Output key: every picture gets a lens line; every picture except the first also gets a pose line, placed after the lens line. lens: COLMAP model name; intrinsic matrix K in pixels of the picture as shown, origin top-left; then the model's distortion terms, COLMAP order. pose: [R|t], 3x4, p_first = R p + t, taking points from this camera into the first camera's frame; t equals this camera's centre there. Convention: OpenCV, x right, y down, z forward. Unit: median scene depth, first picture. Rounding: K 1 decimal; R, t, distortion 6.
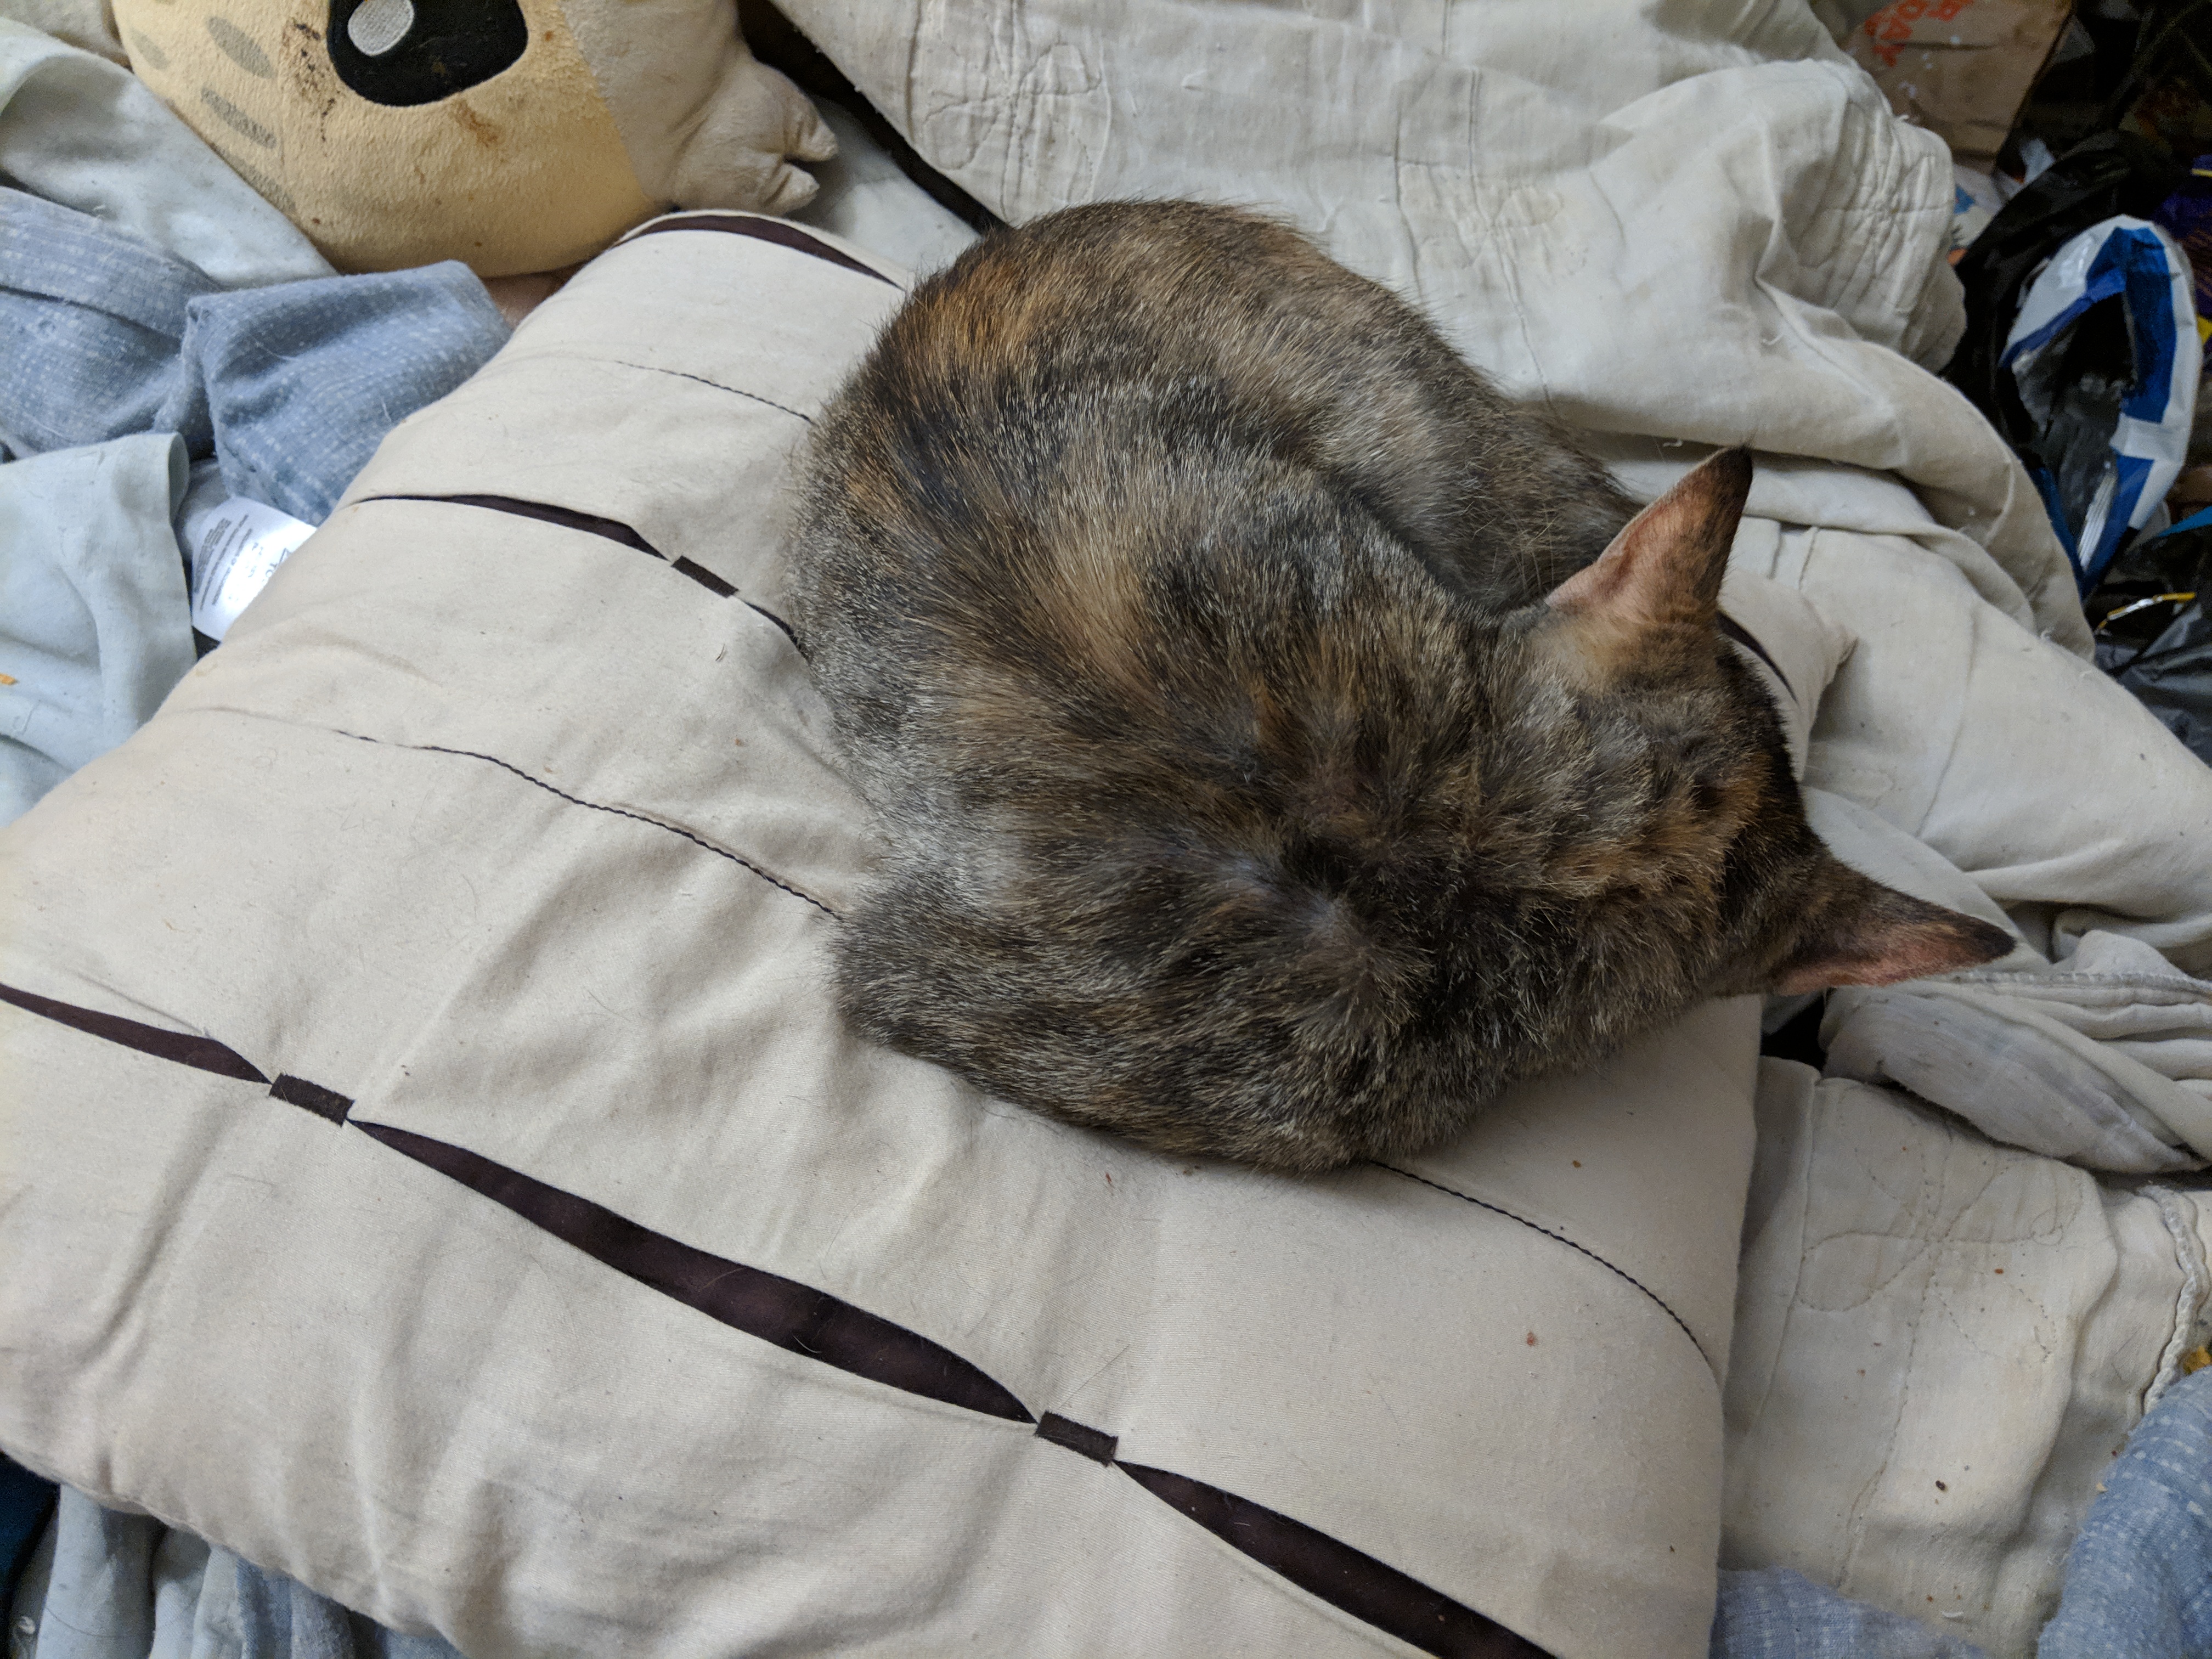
lens RADIAL K [[1712.4, 0, 1112.8], [0, 1712.4, 795.9], [0, 0, 1]] dist [-0.013857, -0.009768]
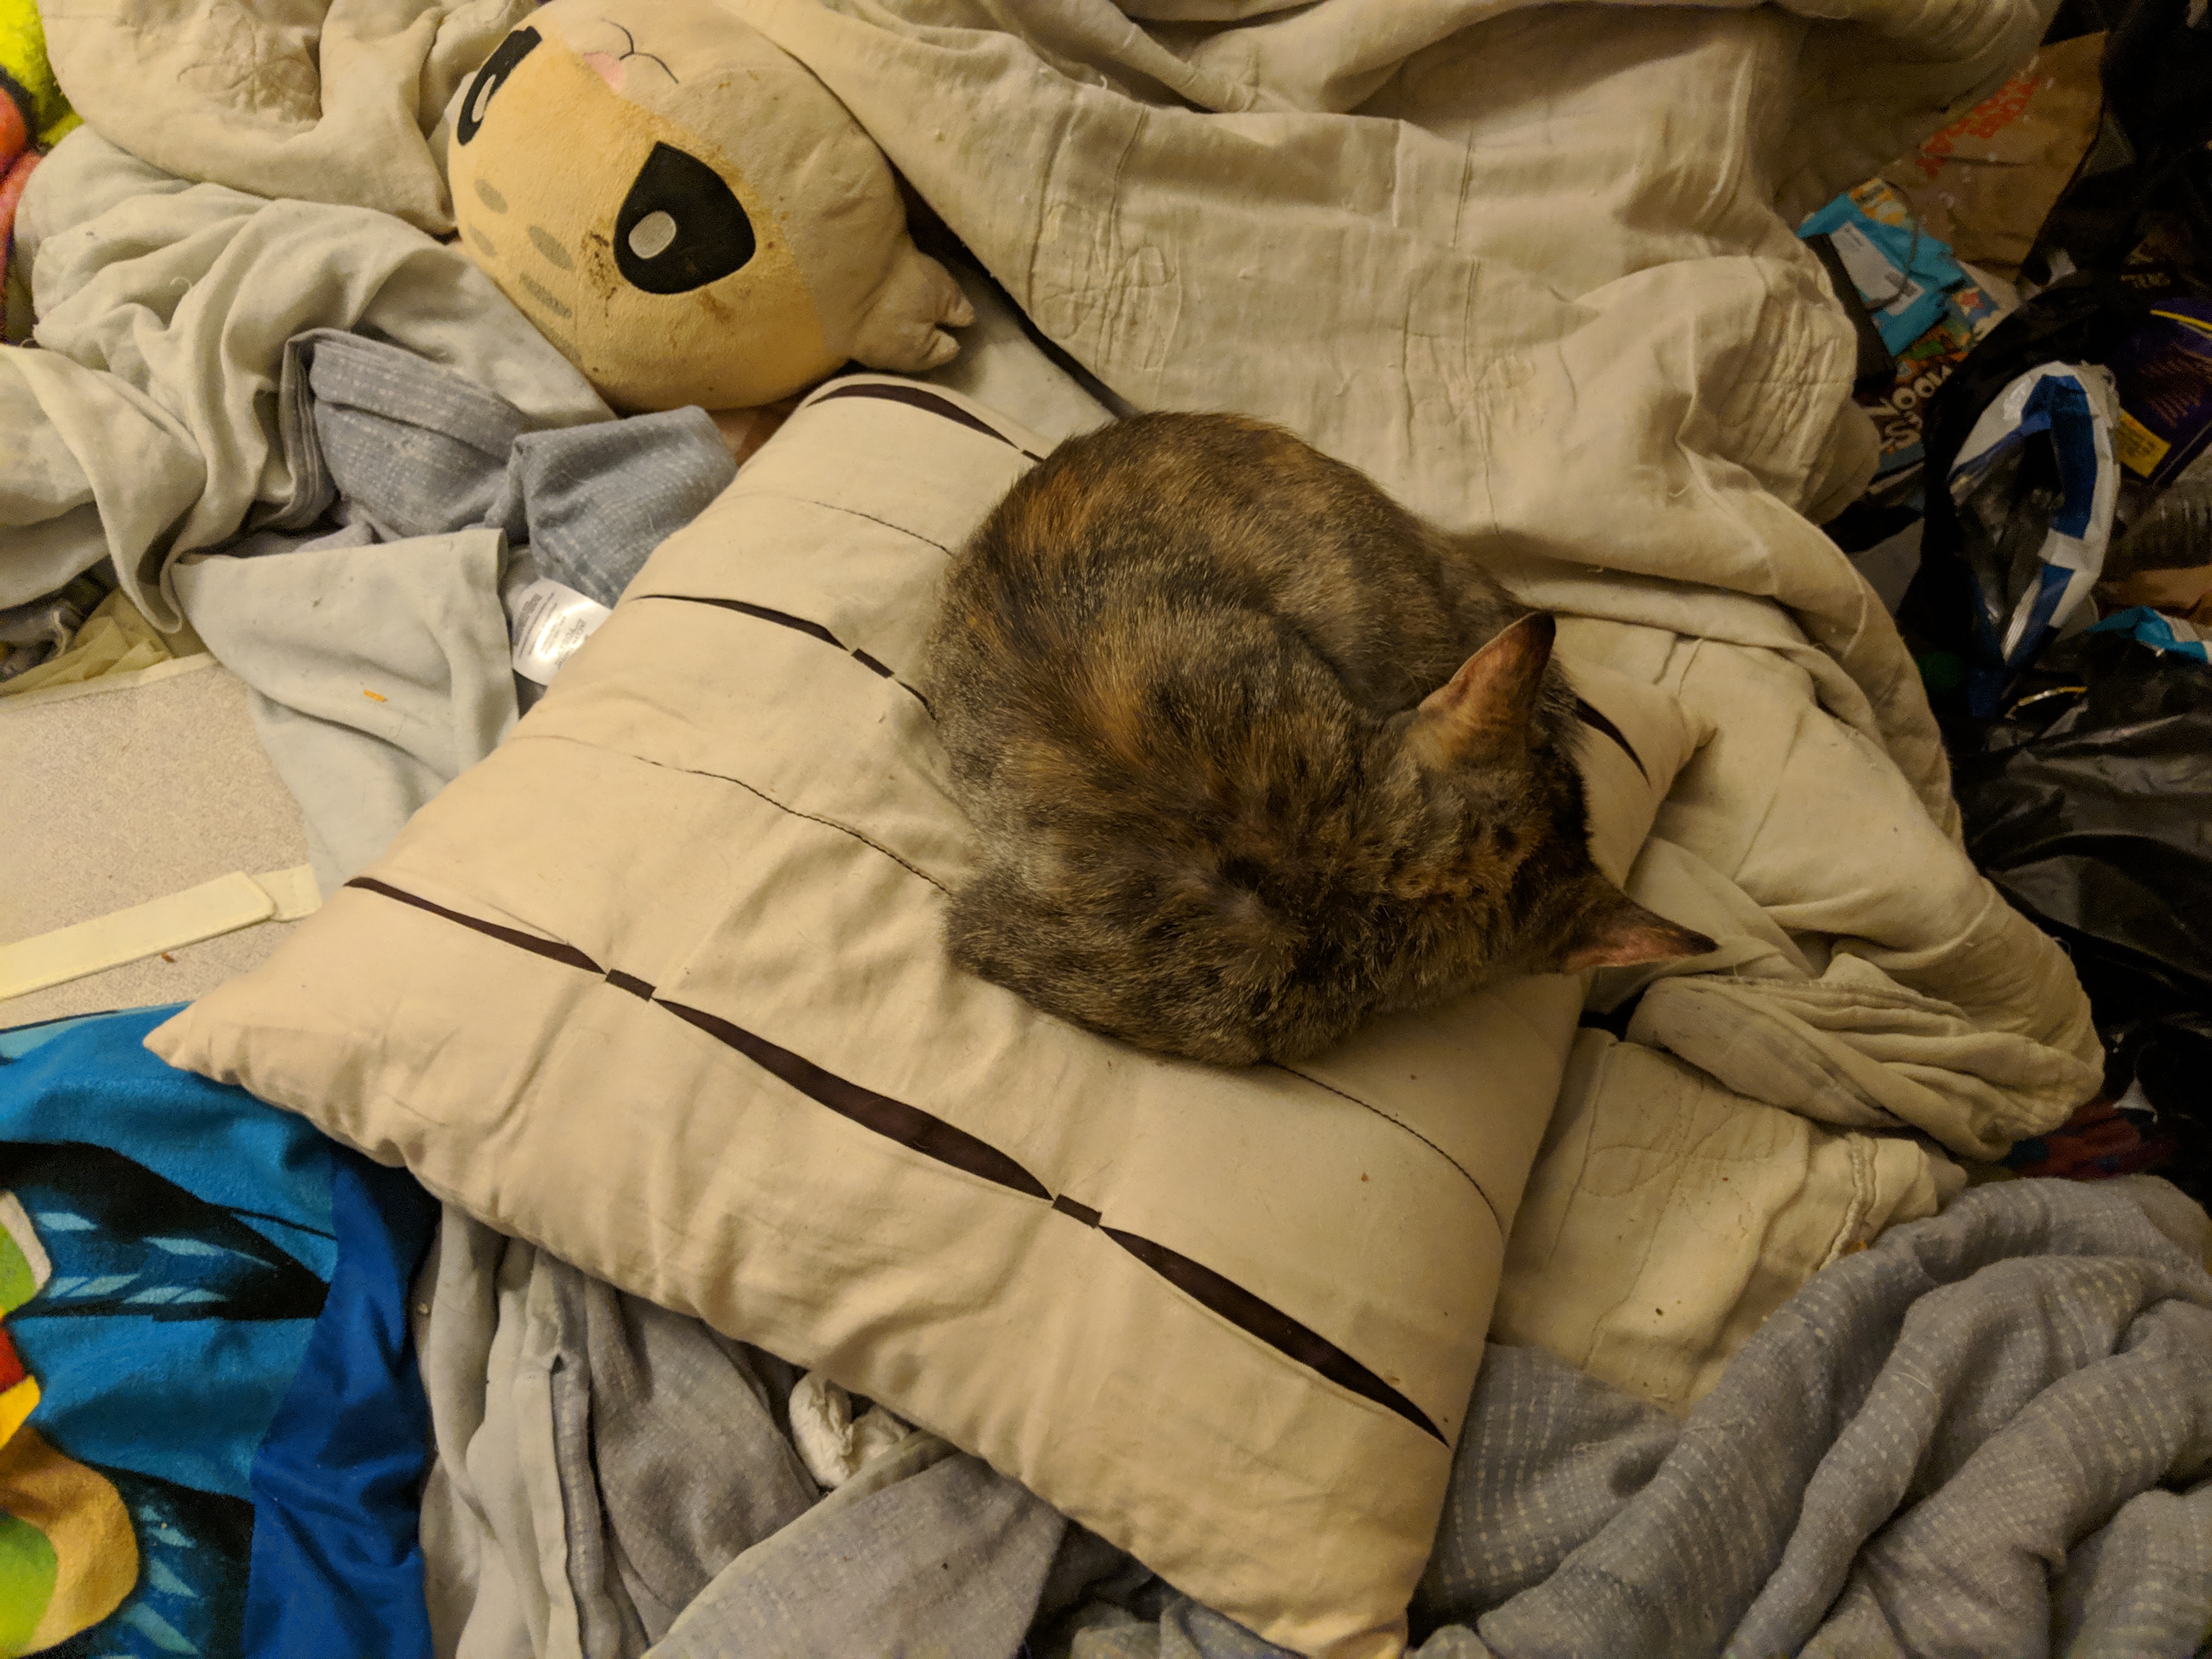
lens RADIAL K [[1945.3, 0, 1106.0], [0, 1945.3, 829.5], [0, 0, 1]] dist [0.002216, -0.006571]
pose [[0.995562, 0.051078, -0.079038, 0.088361], [-0.049143, 0.998447, 0.026239, -0.030144], [0.080256, -0.022239, 0.996526, -0.562116]]
